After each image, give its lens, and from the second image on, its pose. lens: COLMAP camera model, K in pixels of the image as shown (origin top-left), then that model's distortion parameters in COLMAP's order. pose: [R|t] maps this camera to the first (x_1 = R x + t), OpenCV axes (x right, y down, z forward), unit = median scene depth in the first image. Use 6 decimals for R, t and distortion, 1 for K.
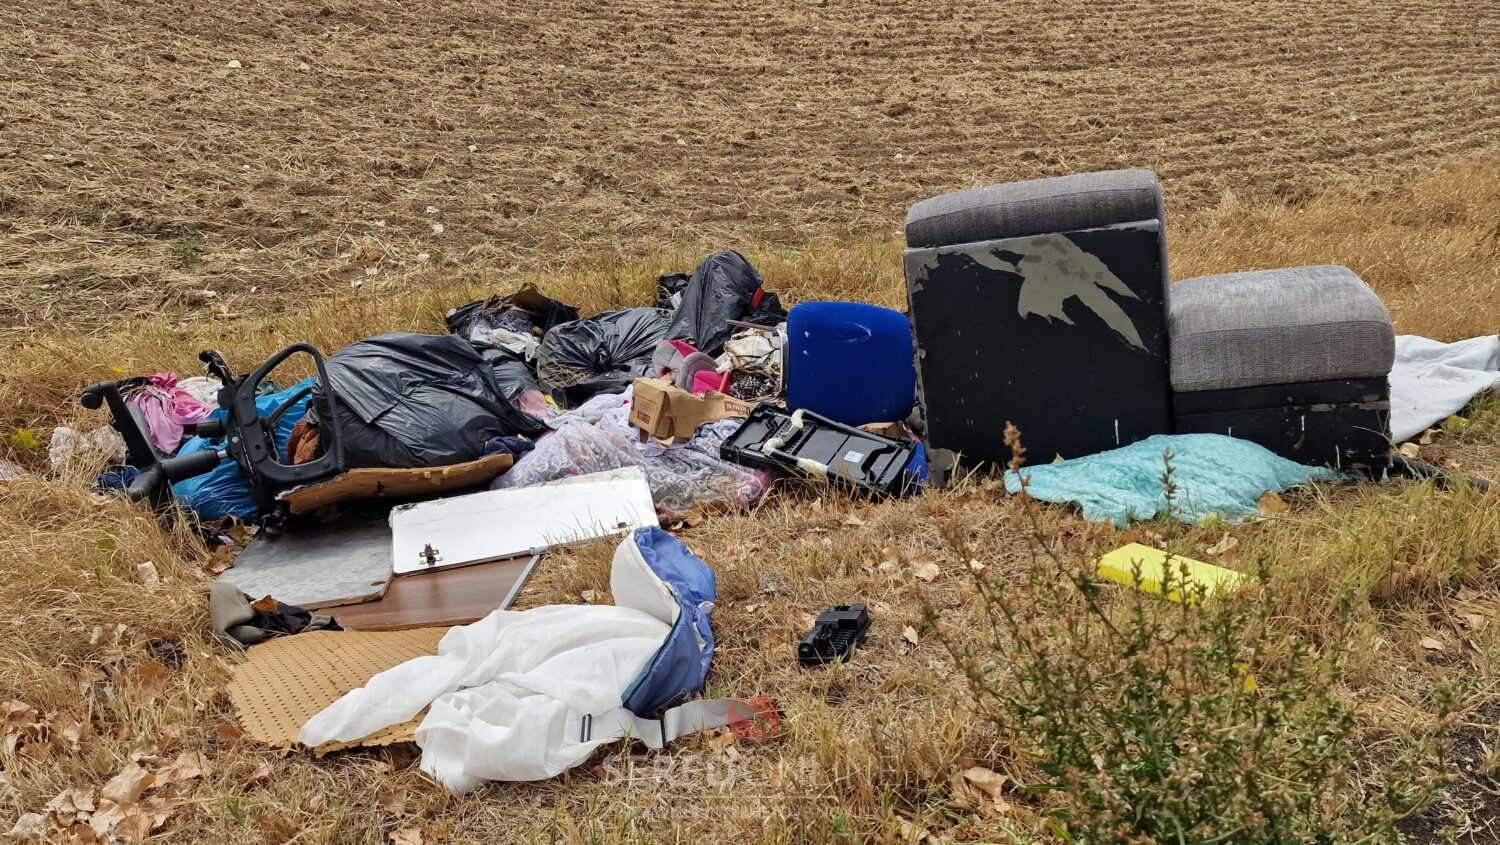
lens RADIAL K [[1084.6, 0, 738.4], [0, 1084.6, 426.4], [0, 0, 1]] dist [0.082681, -0.041656]
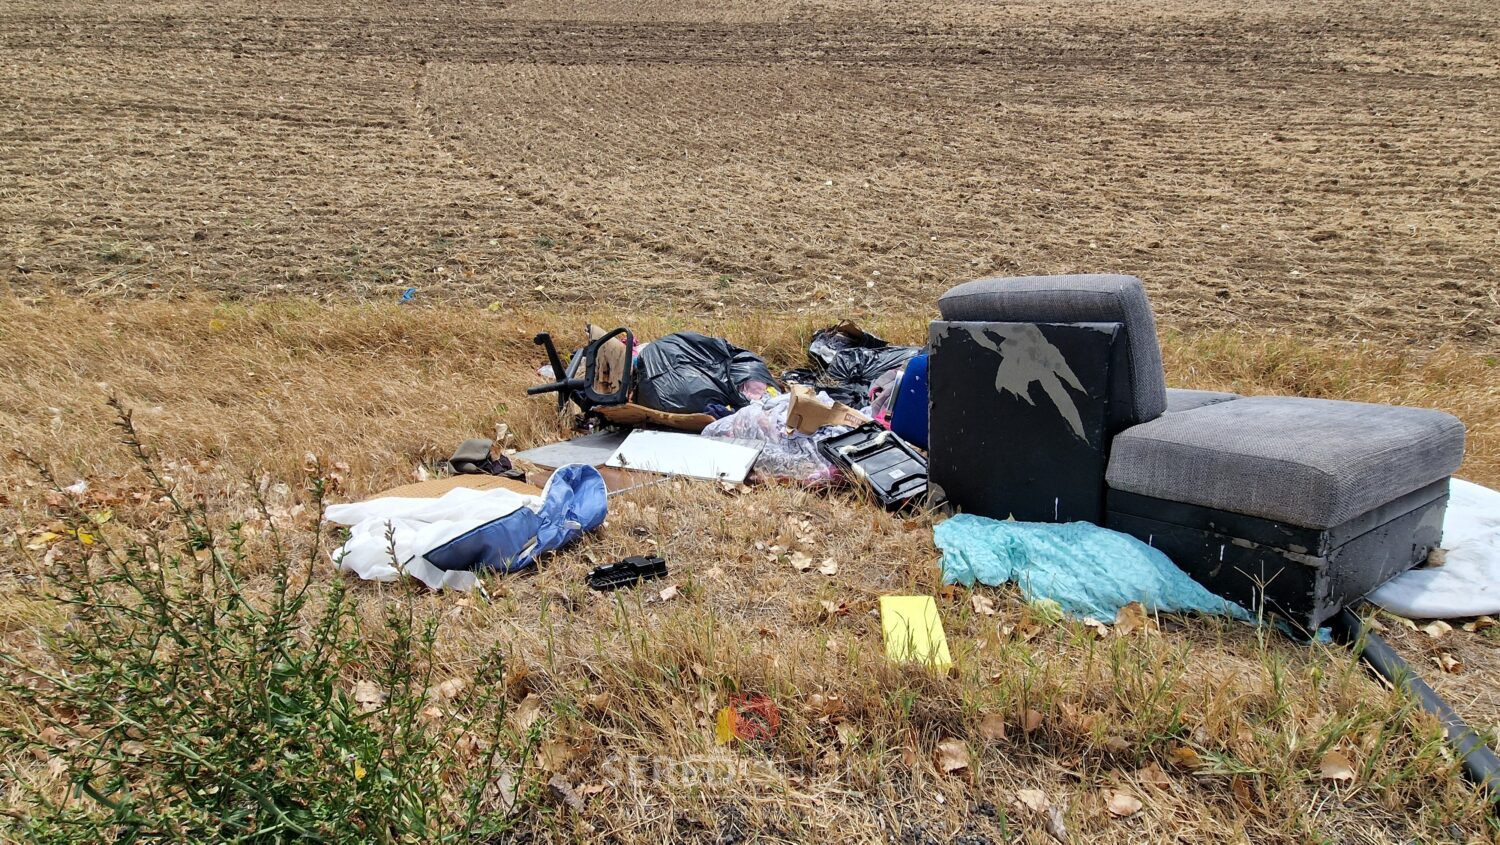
lens RADIAL K [[664.9, 0, 753.1], [0, 664.9, 432.1], [0, 0, 1]] dist [0.000625, -0.000320]
pose [[0.803192, 0.233674, -0.547977, 0.395611], [-0.217203, 0.971407, 0.095875, -0.060178], [0.554712, 0.042017, 0.830981, 0.234707]]
